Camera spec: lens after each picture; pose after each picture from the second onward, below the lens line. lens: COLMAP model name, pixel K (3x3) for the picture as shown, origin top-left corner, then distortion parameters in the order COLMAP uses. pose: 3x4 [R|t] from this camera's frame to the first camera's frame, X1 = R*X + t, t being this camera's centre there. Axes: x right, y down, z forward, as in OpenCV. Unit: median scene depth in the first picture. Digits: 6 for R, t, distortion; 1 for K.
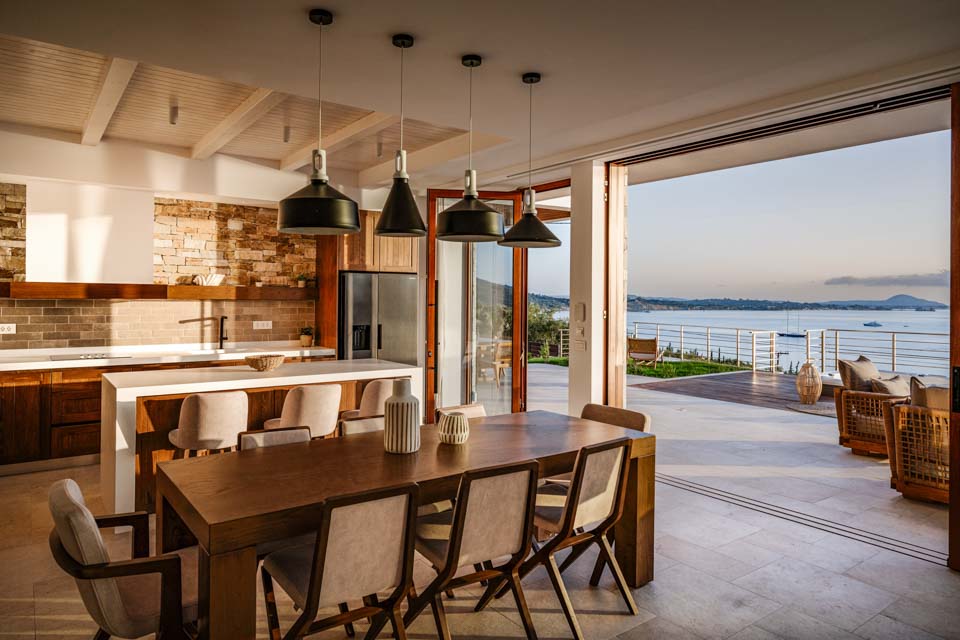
lens RADIAL K [[623.5, 0, 478.1], [0, 623.5, 298.1], [0, 0, 1]] dist [0.002585, 0.002282]
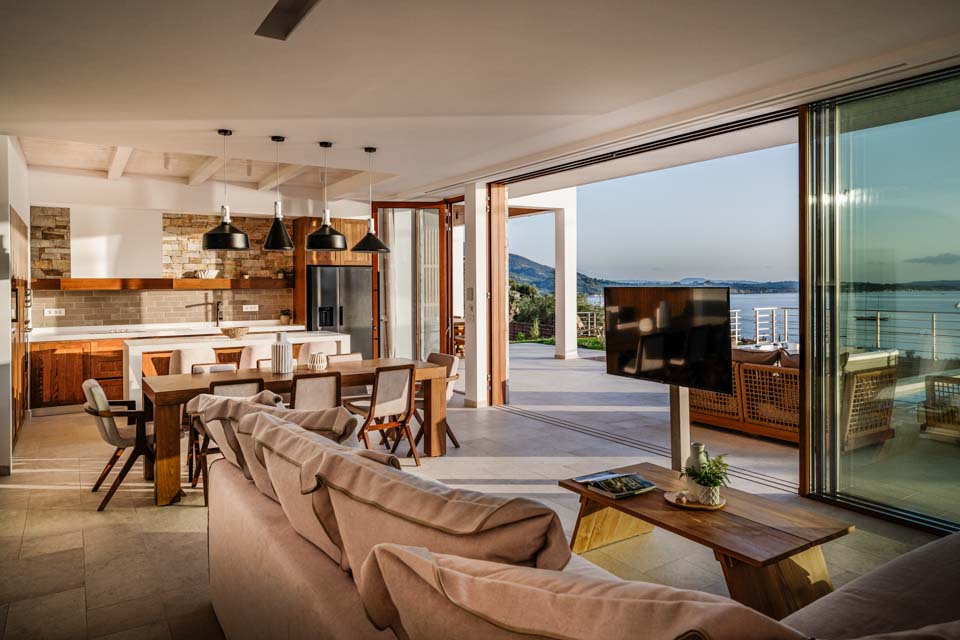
lens RADIAL K [[609.3, 0, 482.0], [0, 609.3, 290.6], [0, 0, 1]] dist [0.008746, 0.000221]
pose [[0.999221, -0.015604, -0.036257, 0.197153], [0.015985, 0.999820, 0.010250, 0.001656], [0.036091, -0.010822, 0.999290, -0.271007]]
